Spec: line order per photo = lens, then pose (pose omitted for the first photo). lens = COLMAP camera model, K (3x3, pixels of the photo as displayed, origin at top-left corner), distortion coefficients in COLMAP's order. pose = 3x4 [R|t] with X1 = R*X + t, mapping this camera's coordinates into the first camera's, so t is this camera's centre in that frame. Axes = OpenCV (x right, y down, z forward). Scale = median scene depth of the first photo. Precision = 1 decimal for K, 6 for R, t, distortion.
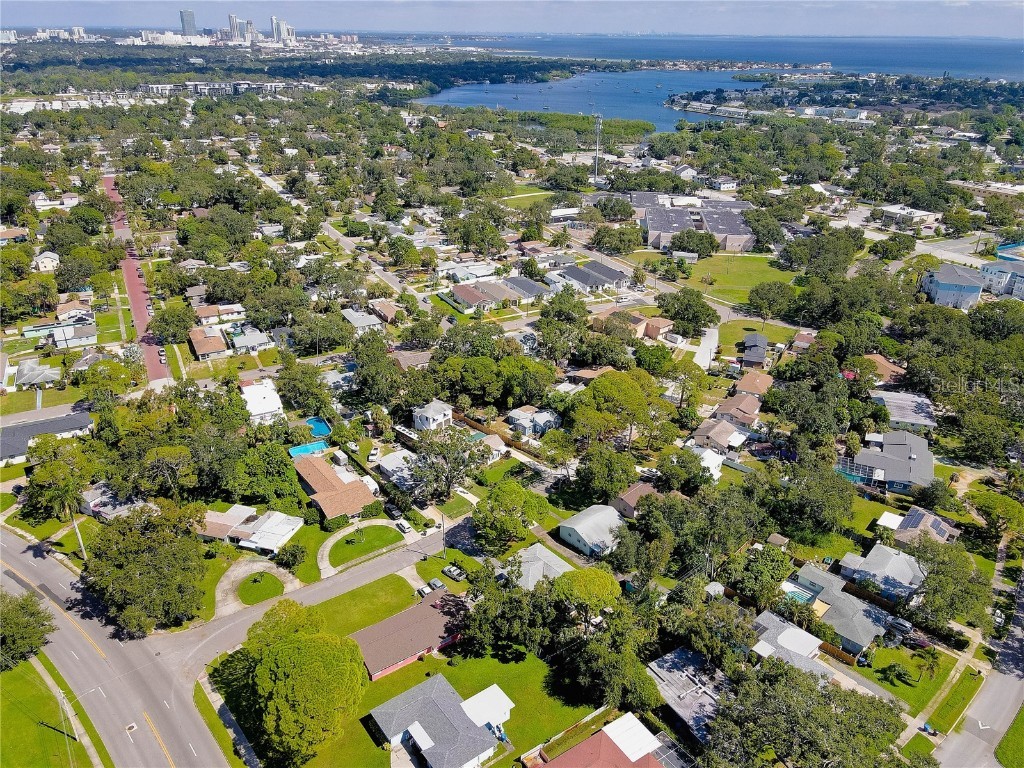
lens RADIAL K [[752.5, 0, 508.8], [0, 752.5, 377.0], [0, 0, 1]] dist [0.008999, 0.014328]
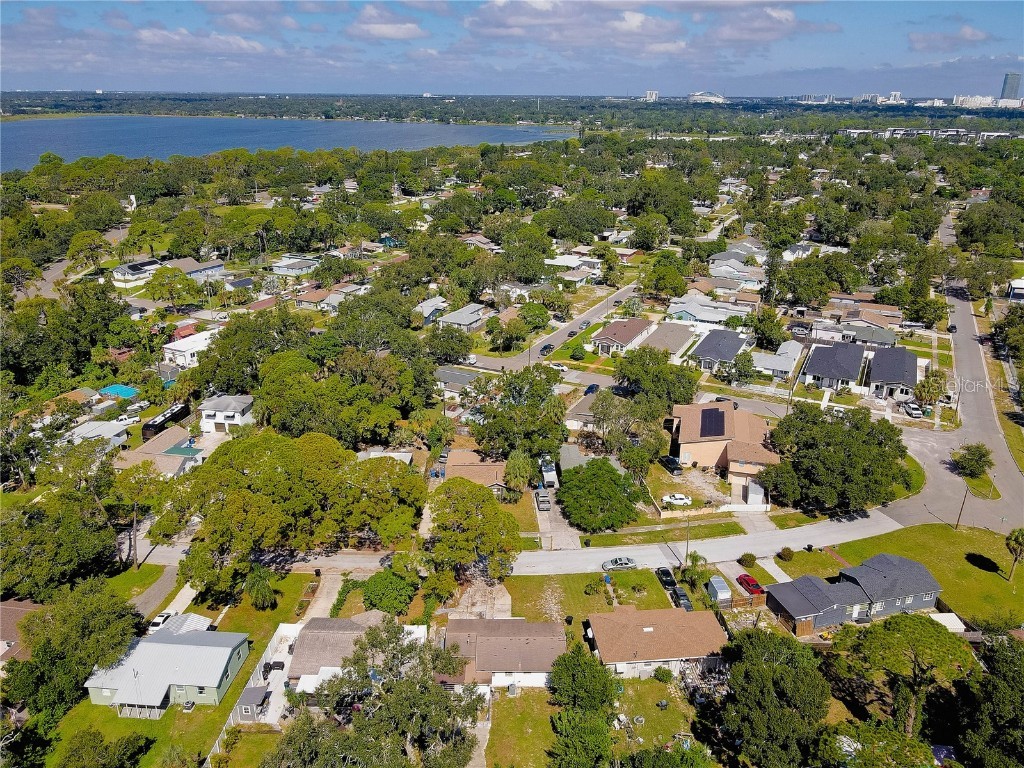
lens RADIAL K [[752.5, 0, 511.2], [0, 752.5, 389.7], [0, 0, 1]] dist [0.008999, 0.014328]
pose [[0.577106, 0.294928, -0.761555, 0.591781], [-0.345316, 0.933175, 0.099712, -0.133114], [0.740071, 0.205432, 0.640384, 0.731253]]
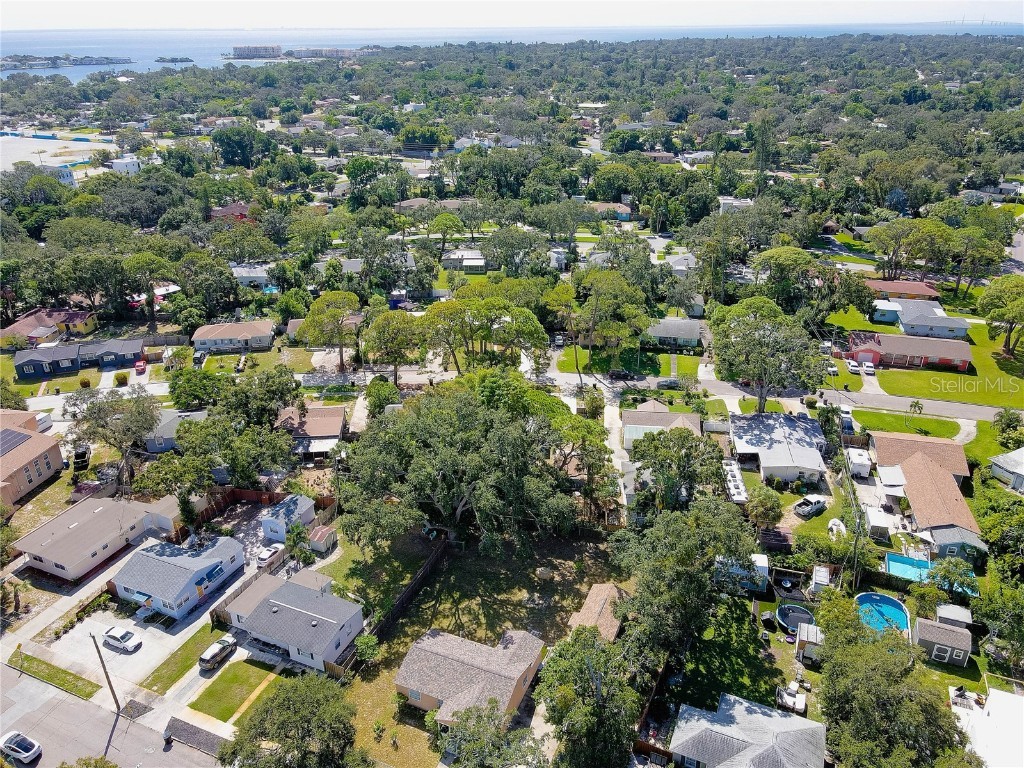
lens RADIAL K [[752.5, 0, 515.9], [0, 752.5, 382.0], [0, 0, 1]] dist [0.008999, 0.014328]
pose [[-0.632756, -0.336987, 0.697179, -0.363369], [0.327660, 0.699246, 0.635369, -0.342508], [-0.701611, 0.630471, -0.332035, 1.177254]]
